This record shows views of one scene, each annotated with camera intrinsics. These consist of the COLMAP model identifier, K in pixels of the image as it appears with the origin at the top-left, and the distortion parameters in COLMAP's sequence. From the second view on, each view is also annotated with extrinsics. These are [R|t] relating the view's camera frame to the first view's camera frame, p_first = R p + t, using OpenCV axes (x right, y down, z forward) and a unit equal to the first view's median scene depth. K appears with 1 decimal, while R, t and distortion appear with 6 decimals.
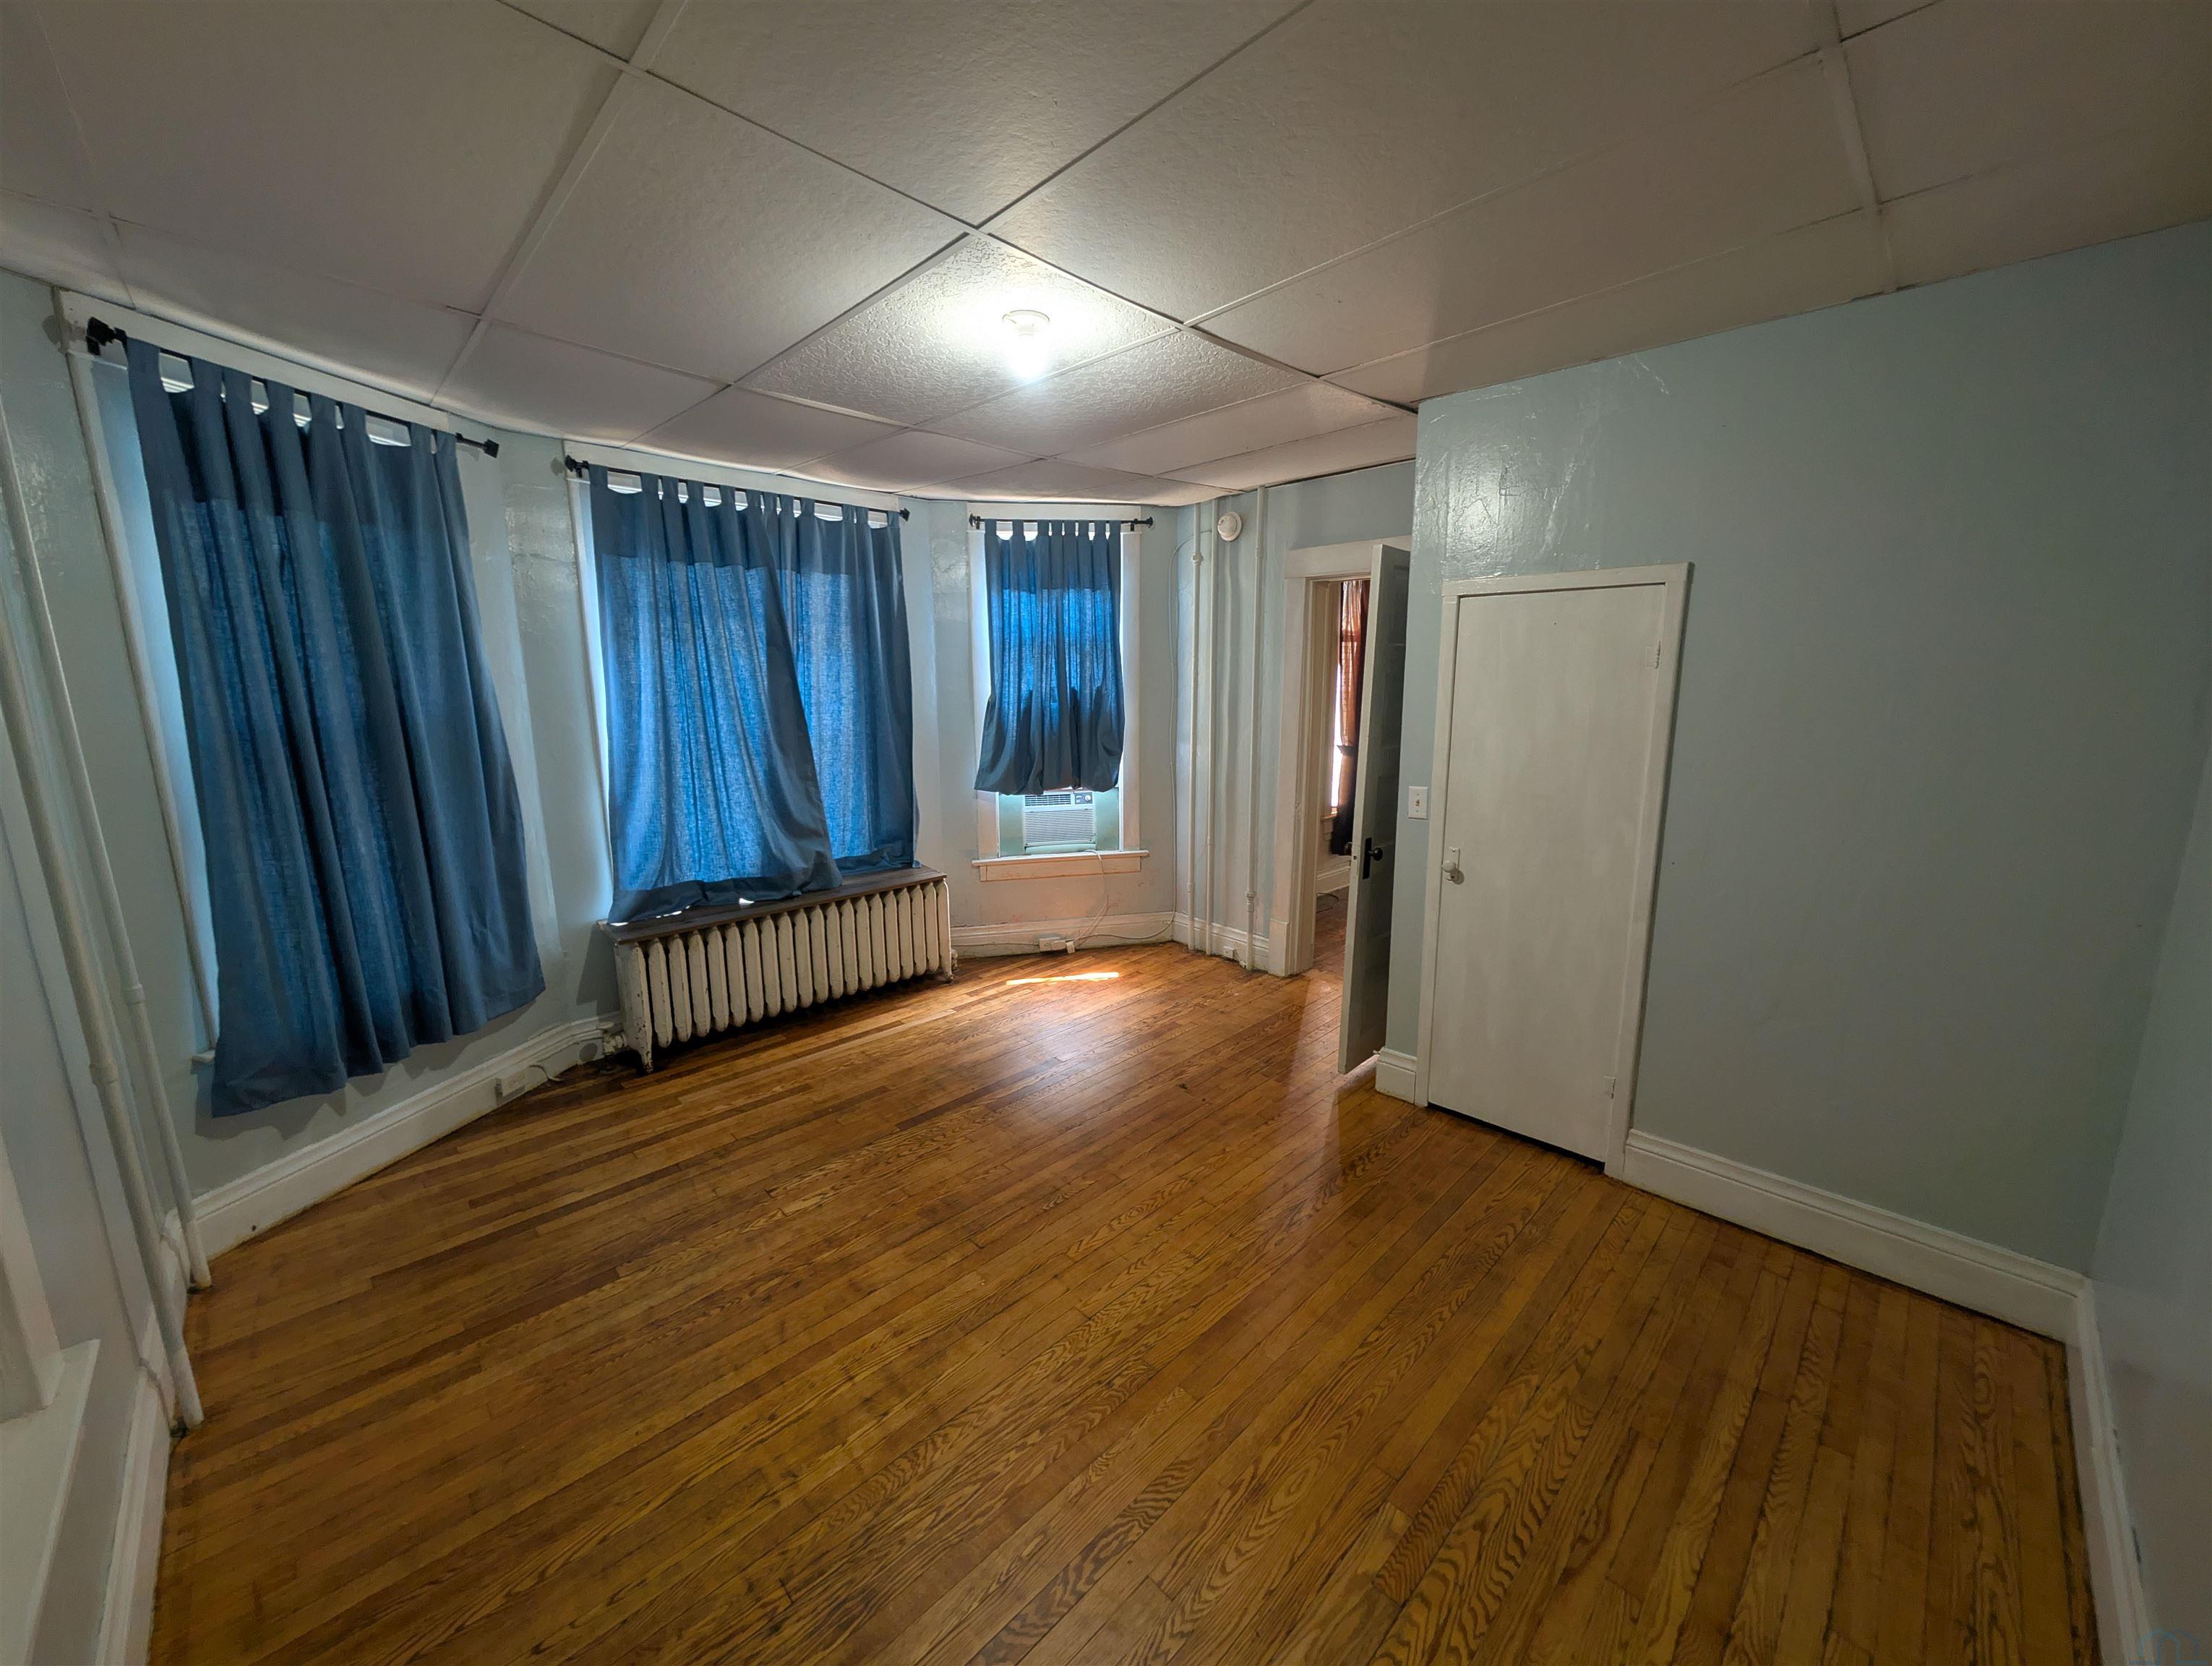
lens RADIAL K [[833.8, 0, 1106.0], [0, 833.8, 833.0], [0, 0, 1]] dist [0.003170, -0.000253]
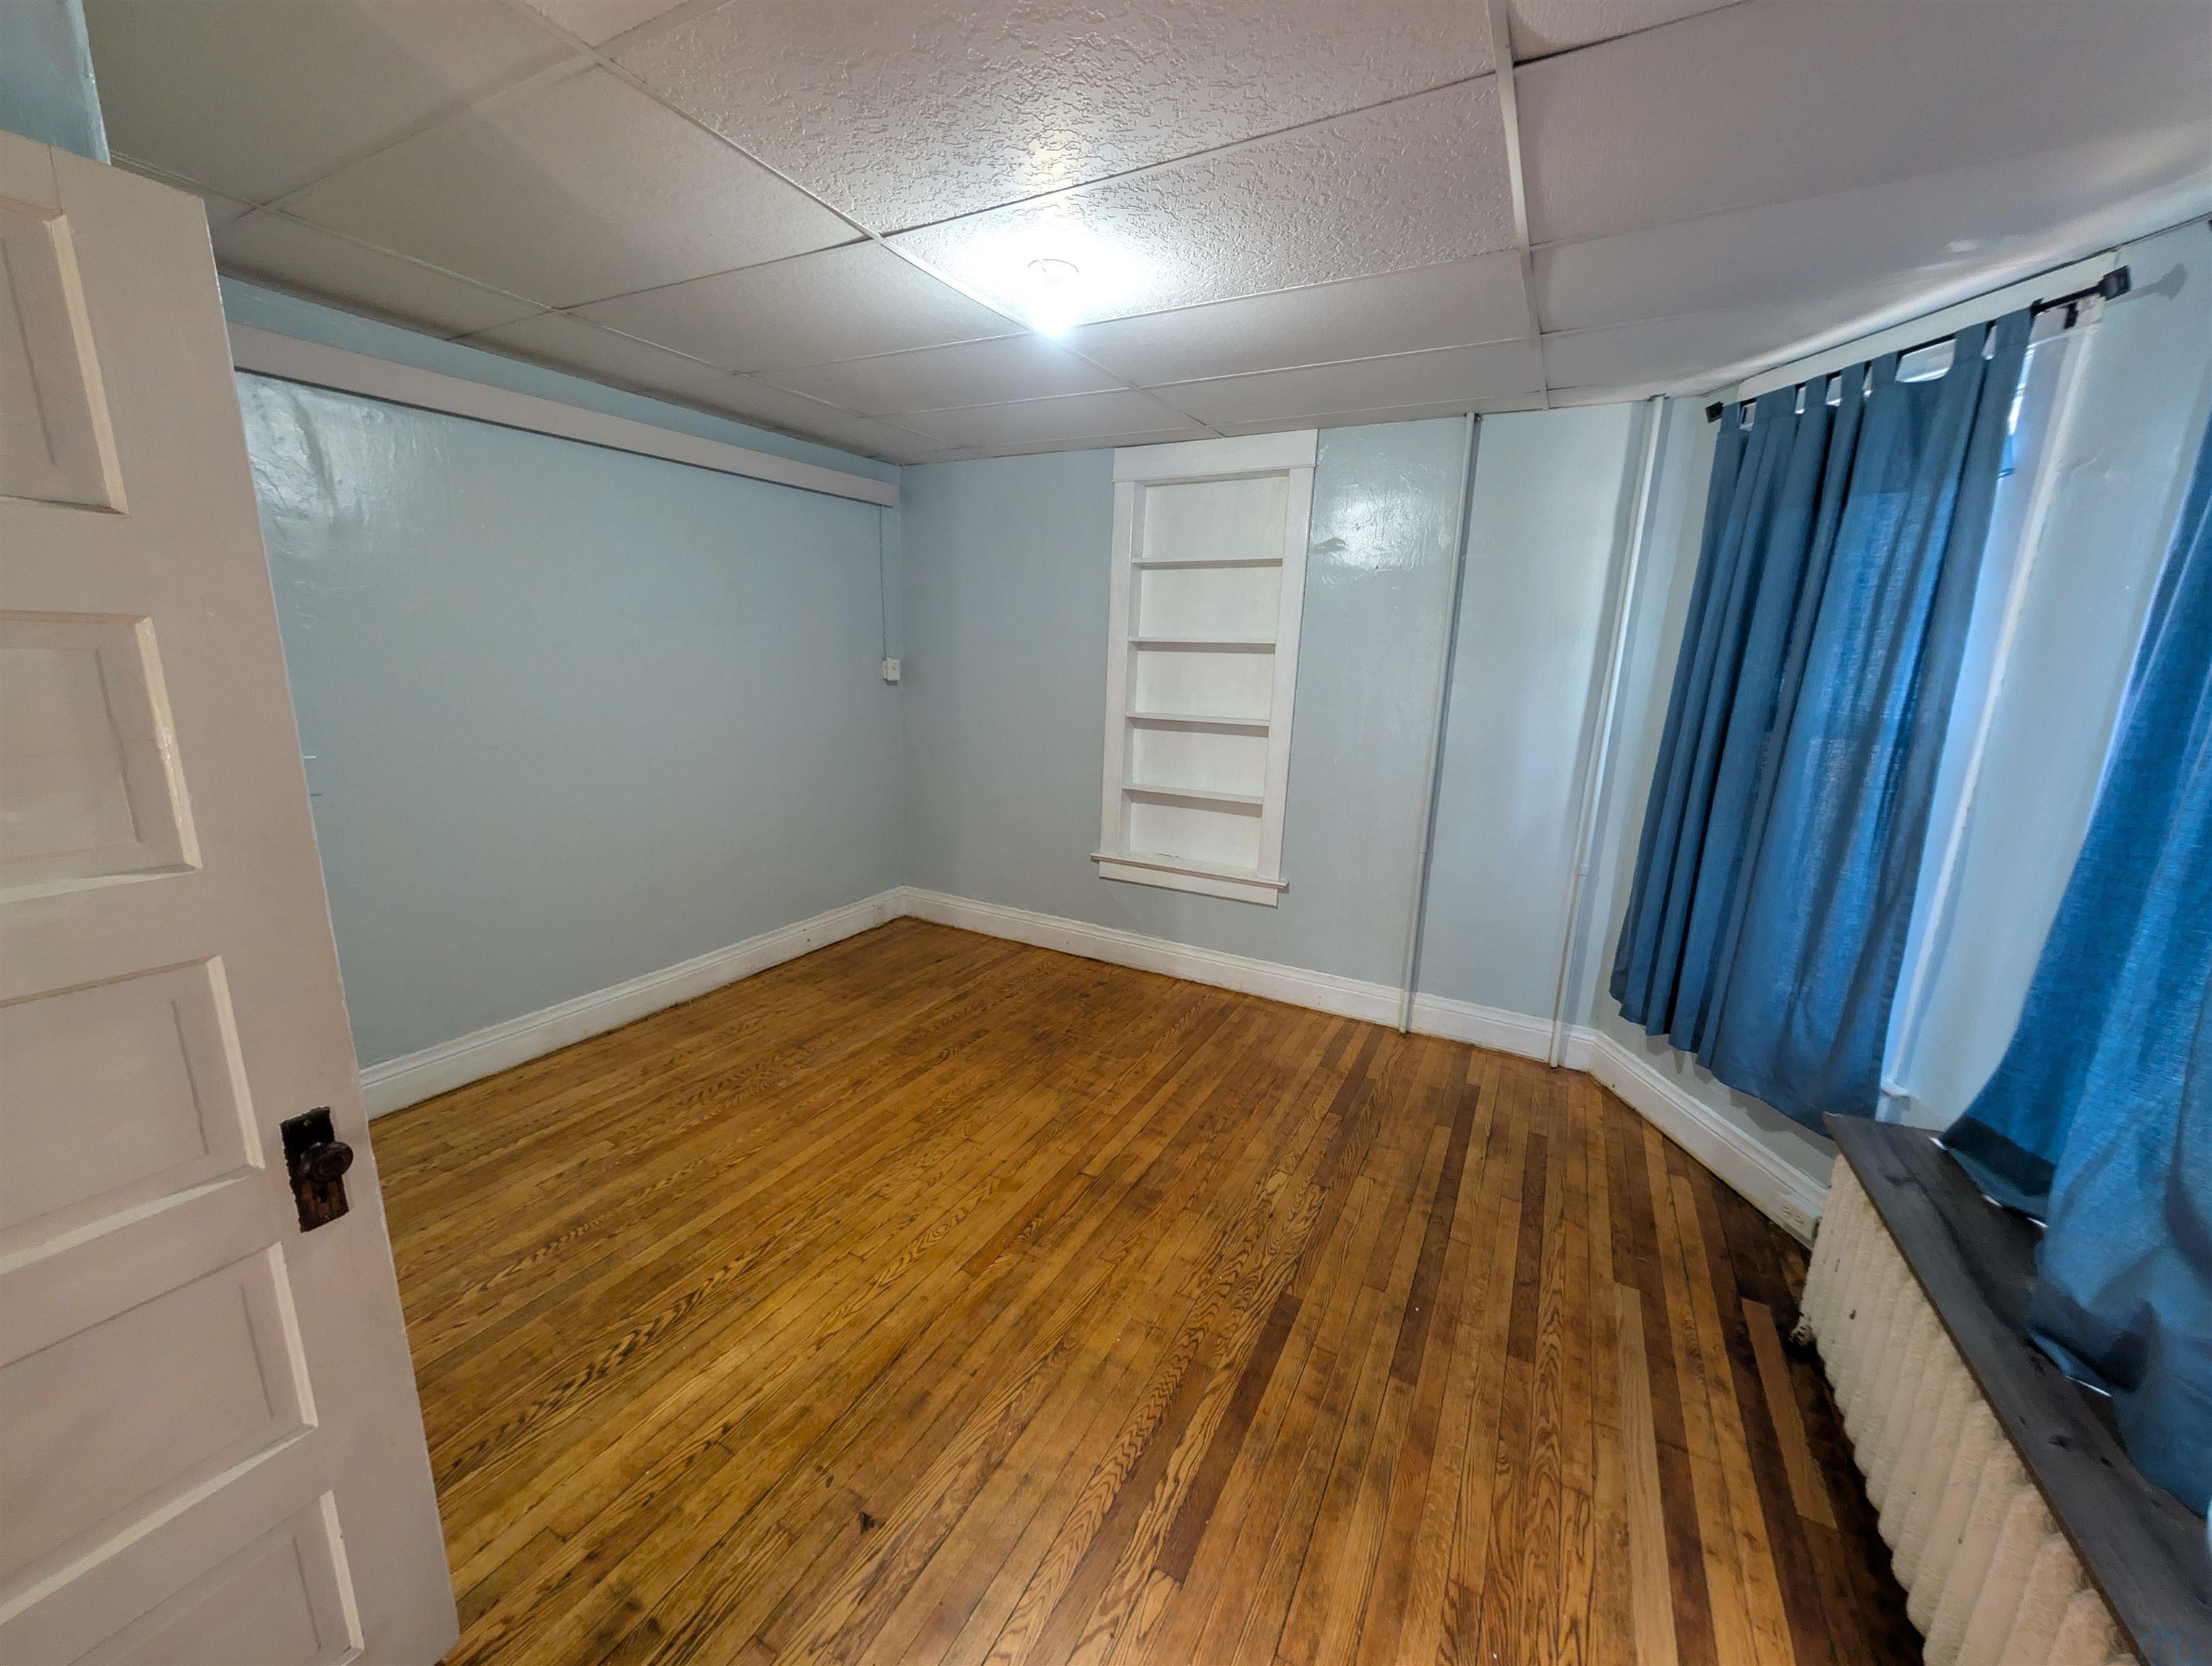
lens RADIAL K [[833.8, 0, 1106.0], [0, 833.8, 833.0], [0, 0, 1]] dist [0.003170, -0.000253]
pose [[-0.955544, 0.033353, -0.292956, 0.113687], [-0.087307, 0.917018, 0.389174, -0.313186], [0.281627, 0.397450, -0.873339, 1.638385]]
